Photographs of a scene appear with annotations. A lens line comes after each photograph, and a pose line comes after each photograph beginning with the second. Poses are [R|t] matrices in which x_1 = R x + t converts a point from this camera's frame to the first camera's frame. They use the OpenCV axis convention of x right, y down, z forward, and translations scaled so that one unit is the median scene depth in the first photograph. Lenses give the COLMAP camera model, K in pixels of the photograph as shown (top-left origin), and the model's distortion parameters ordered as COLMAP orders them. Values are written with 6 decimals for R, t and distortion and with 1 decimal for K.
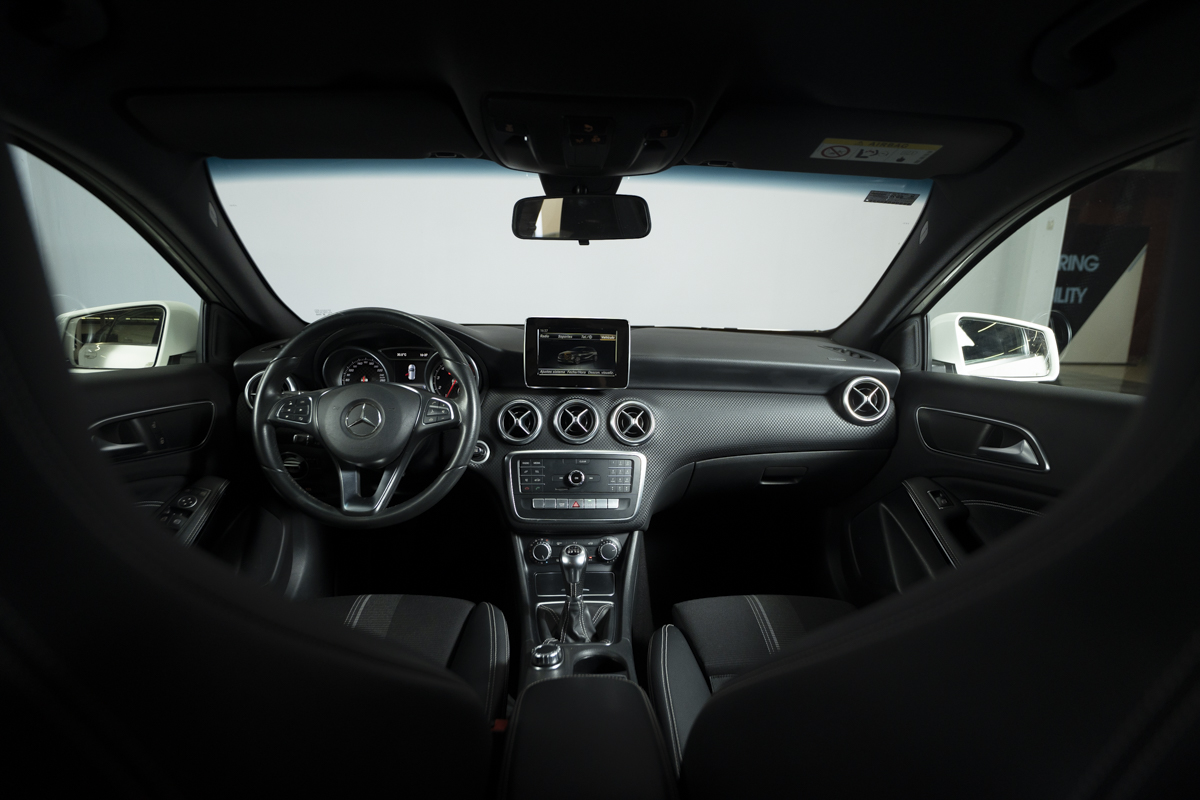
lens RADIAL K [[573.9, 0, 599.8], [0, 573.9, 401.8], [0, 0, 1]] dist [-0.013652, -0.002517]
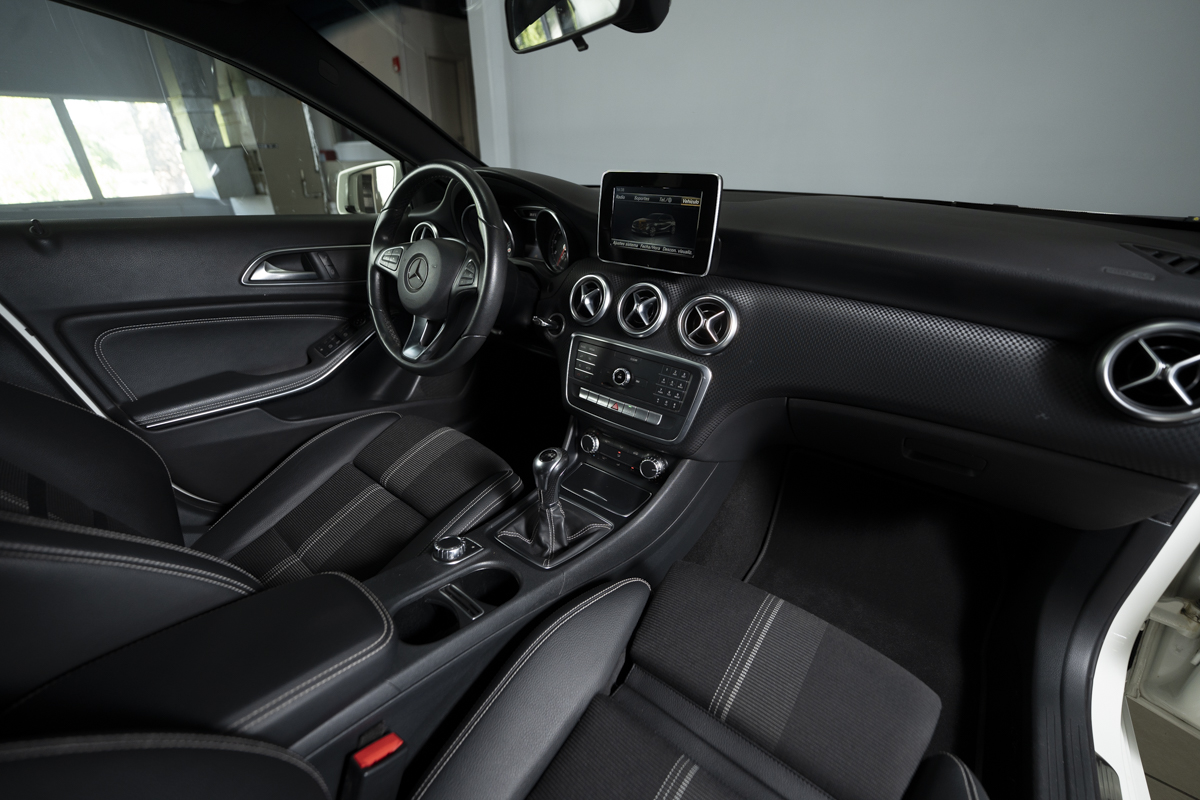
lens RADIAL K [[482.4, 0, 603.8], [0, 482.4, 401.3], [0, 0, 1]] dist [-0.030580, 0.001124]
pose [[0.745600, 0.283159, -0.603243, 0.373004], [-0.115569, 0.946461, 0.301421, -0.043409], [0.656296, -0.155023, 0.738406, 0.443432]]
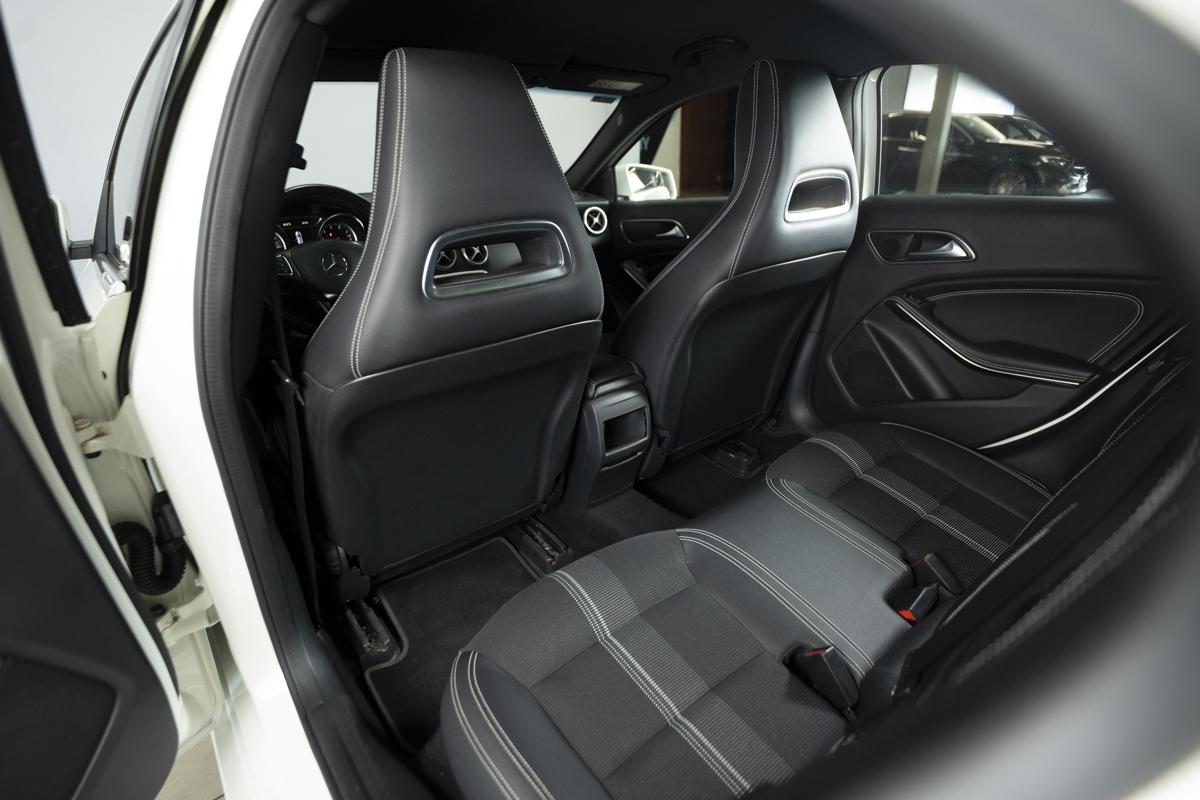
lens RADIAL K [[573.9, 0, 597.3], [0, 573.9, 400.7], [0, 0, 1]] dist [-0.013652, -0.002517]
pose [[0.810270, -0.269165, 0.520589, -0.598494], [0.147805, 0.953431, 0.262911, 0.063001], [-0.567112, -0.136084, 0.812321, -0.502539]]
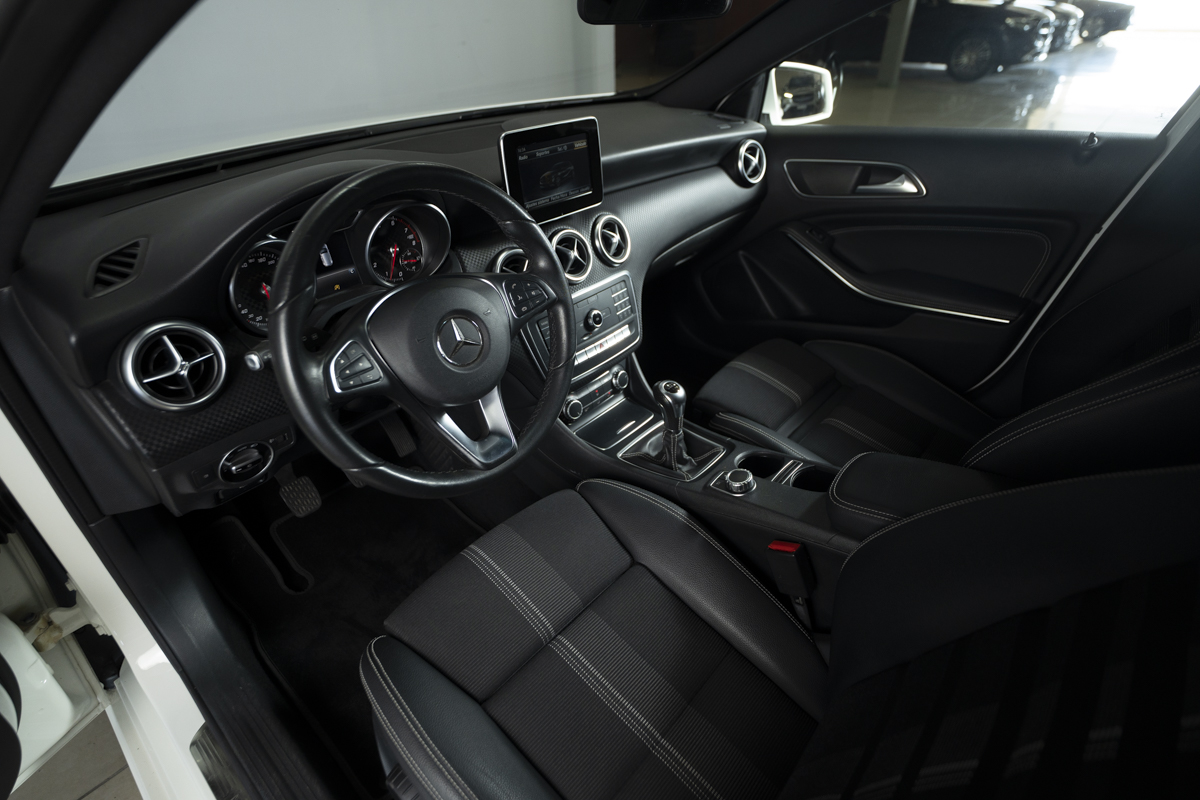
lens RADIAL K [[598.5, 0, 598.6], [0, 598.5, 398.5], [0, 0, 1]] dist [-0.016317, 0.001227]
pose [[0.709647, -0.419784, 0.565846, -0.605749], [0.176855, 0.883543, 0.433674, -0.157640], [-0.681999, -0.207683, 0.701245, 0.312171]]
